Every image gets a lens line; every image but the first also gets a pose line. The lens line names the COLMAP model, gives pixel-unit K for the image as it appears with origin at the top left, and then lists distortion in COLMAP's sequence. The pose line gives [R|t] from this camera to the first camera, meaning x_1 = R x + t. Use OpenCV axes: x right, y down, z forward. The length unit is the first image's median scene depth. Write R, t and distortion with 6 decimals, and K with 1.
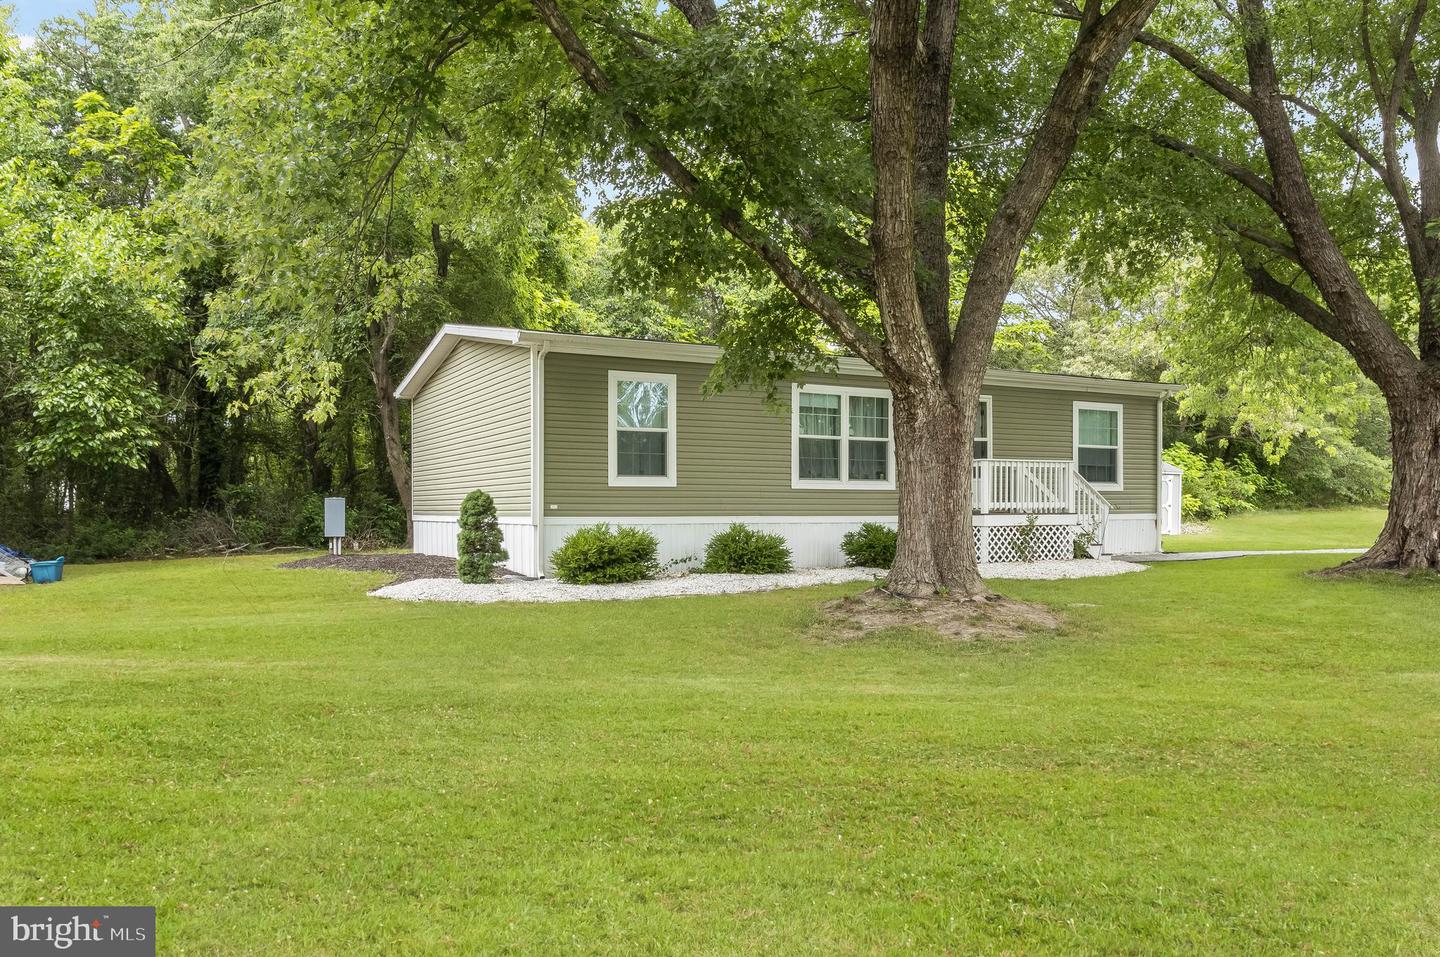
lens RADIAL K [[1060.3, 0, 719.5], [0, 1060.3, 478.4], [0, 0, 1]] dist [0.005850, 0.003454]
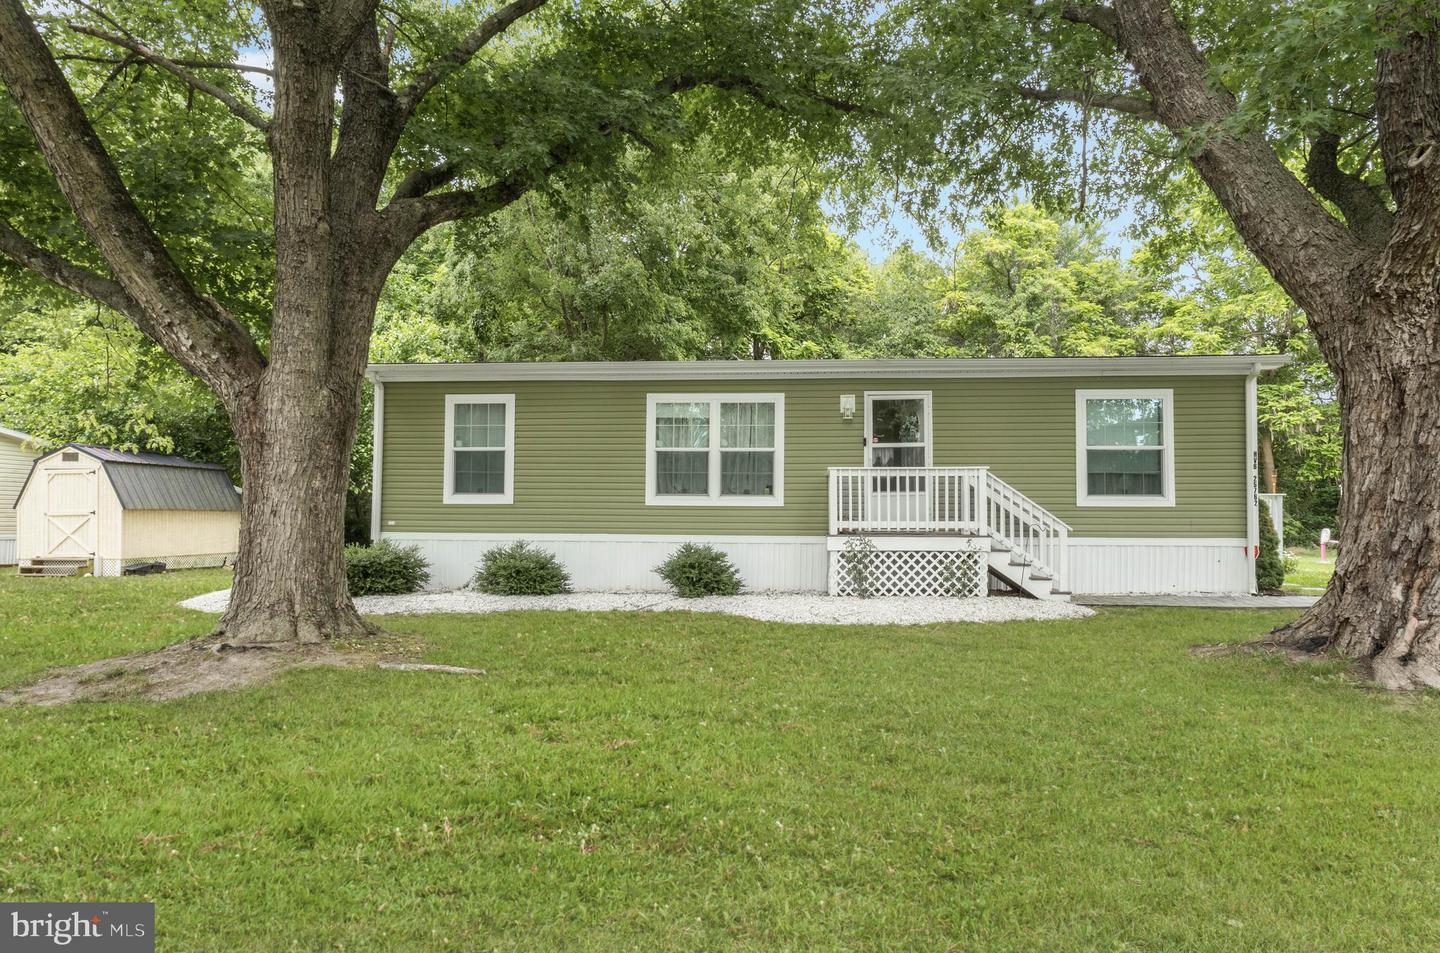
lens RADIAL K [[821.1, 0, 720.0], [0, 821.1, 482.1], [0, 0, 1]] dist [0.000268, -0.001157]
pose [[0.827797, -0.020784, -0.560642, 0.529594], [0.008048, 0.999651, -0.025176, 0.008096], [0.560970, 0.016328, 0.827675, 0.428246]]
